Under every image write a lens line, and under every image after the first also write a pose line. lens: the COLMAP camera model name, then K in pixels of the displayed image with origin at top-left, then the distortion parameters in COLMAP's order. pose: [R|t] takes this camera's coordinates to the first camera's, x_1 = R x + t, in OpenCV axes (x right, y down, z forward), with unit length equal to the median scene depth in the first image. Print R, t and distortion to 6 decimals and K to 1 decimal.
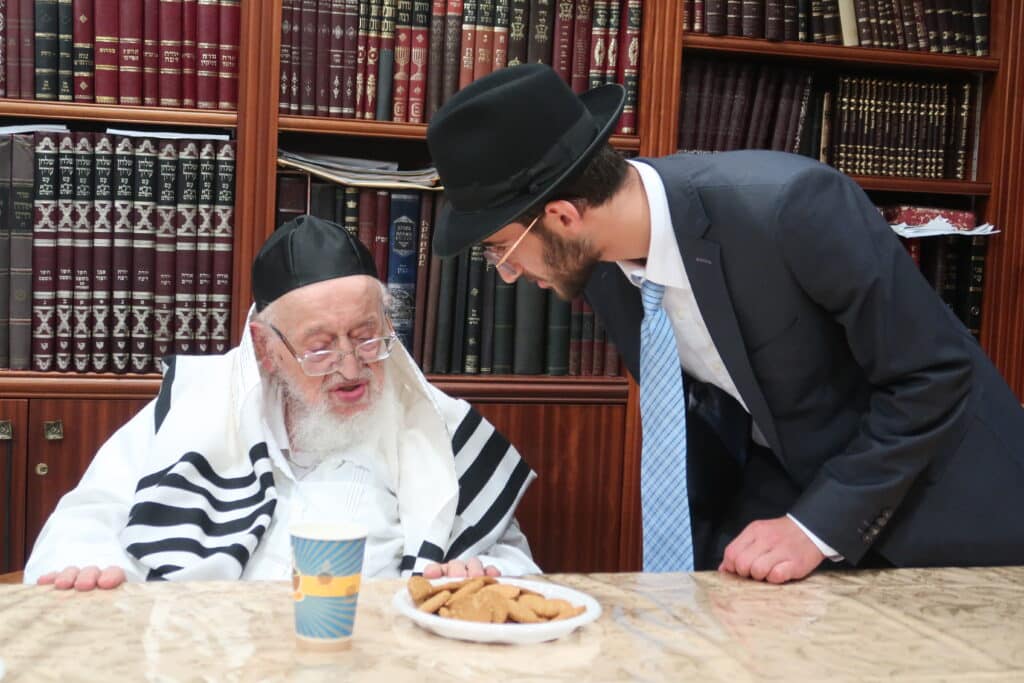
lens RADIAL K [[1687.7, 0, 512.6], [0, 1687.7, 324.5], [0, 0, 1]] dist [0.012401, -0.081549]
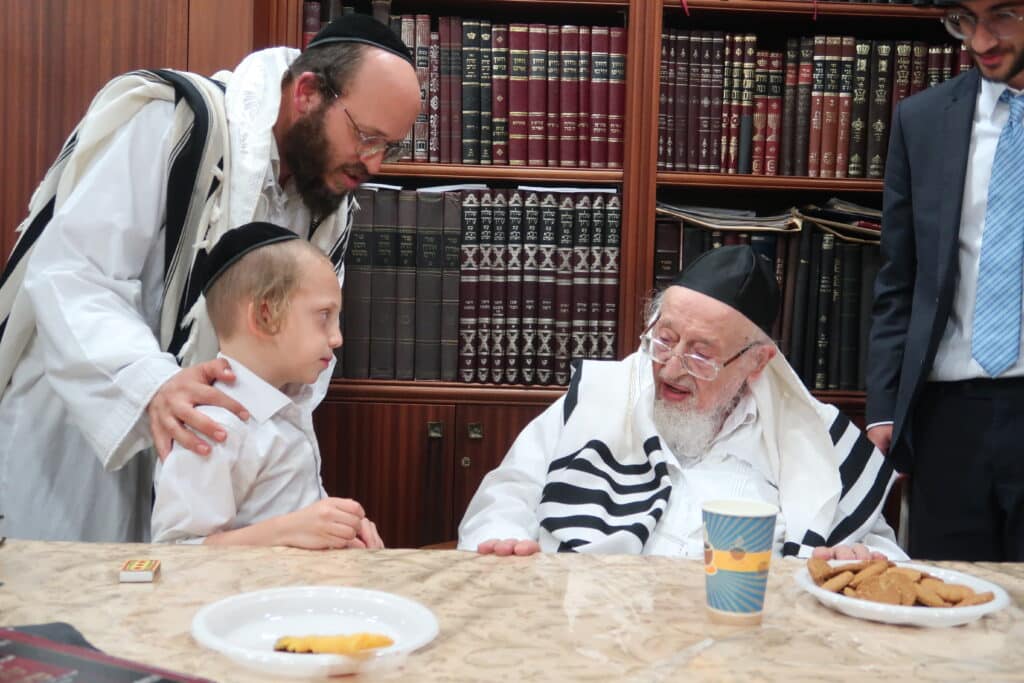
lens RADIAL K [[1214.8, 0, 493.3], [0, 1214.8, 338.8], [0, 0, 1]] dist [0.000391, 0.007305]
pose [[0.970464, -0.005272, -0.241188, -0.043990], [-0.003256, 0.999384, -0.034944, 0.026110], [0.241223, 0.034697, 0.969849, 0.137283]]
